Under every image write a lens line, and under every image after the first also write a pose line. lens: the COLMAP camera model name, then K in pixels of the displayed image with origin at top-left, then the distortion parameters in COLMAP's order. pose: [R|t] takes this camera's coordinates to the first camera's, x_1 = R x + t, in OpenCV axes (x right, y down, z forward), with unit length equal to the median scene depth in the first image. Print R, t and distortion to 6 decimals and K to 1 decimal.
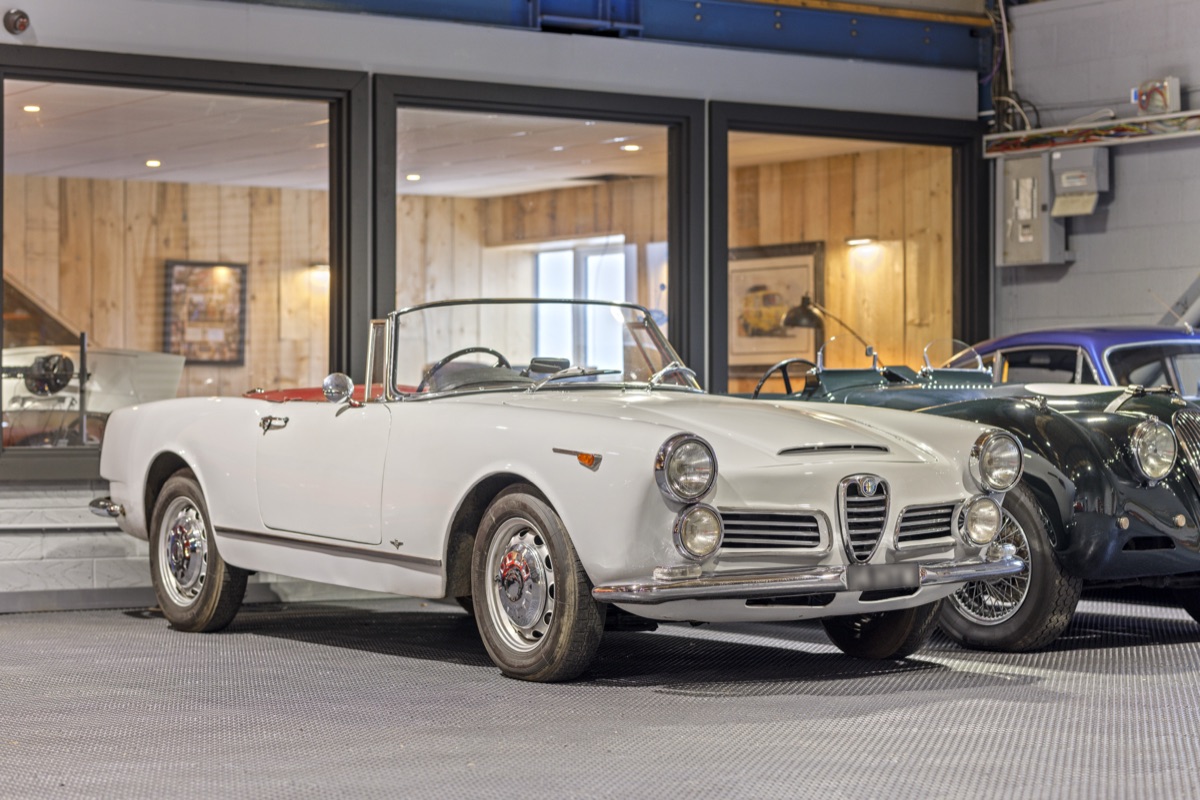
lens RADIAL K [[2731.6, 0, 602.8], [0, 2731.6, 401.8], [0, 0, 1]] dist [0.046002, 0.000000]
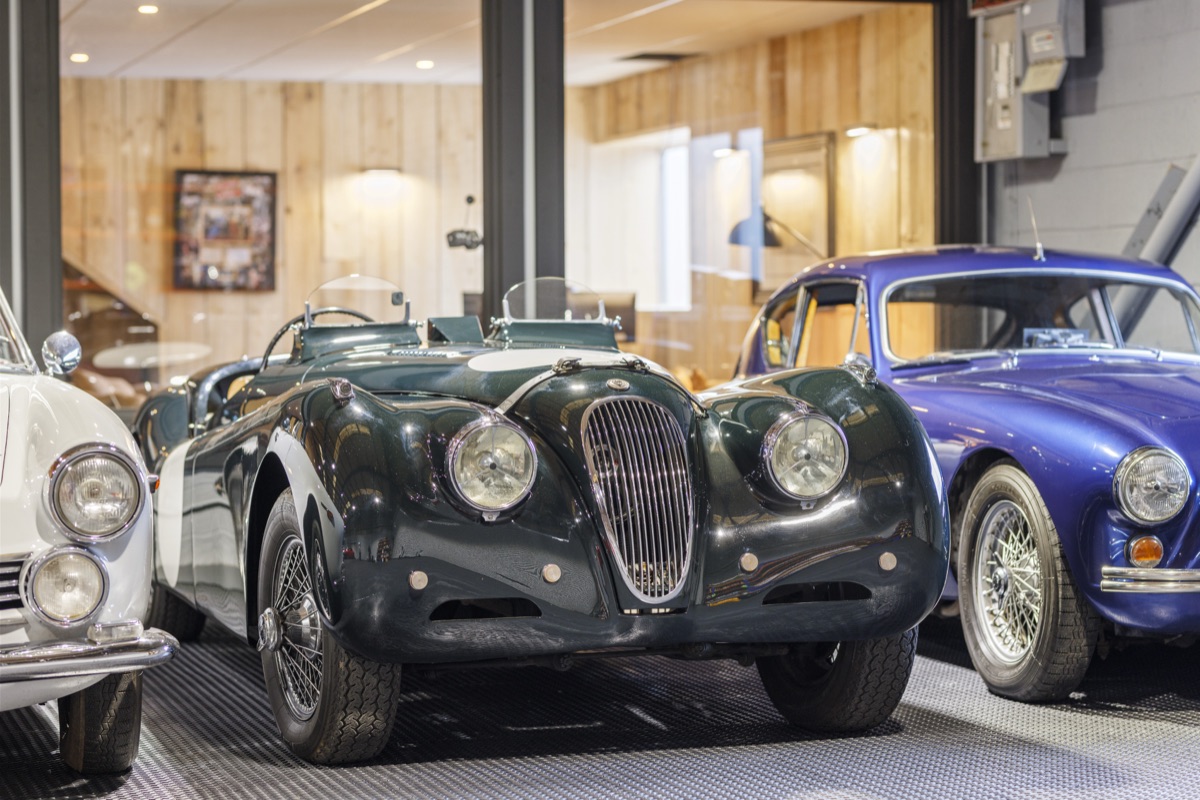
lens RADIAL K [[2731.6, 0, 597.7], [0, 2731.6, 397.1], [0, 0, 1]] dist [0.046002, 0.000000]
pose [[0.955450, 0.005210, -0.295108, 0.240854], [0.006422, 0.999240, 0.038436, -0.013287], [0.295084, -0.038619, 0.954690, 0.228760]]
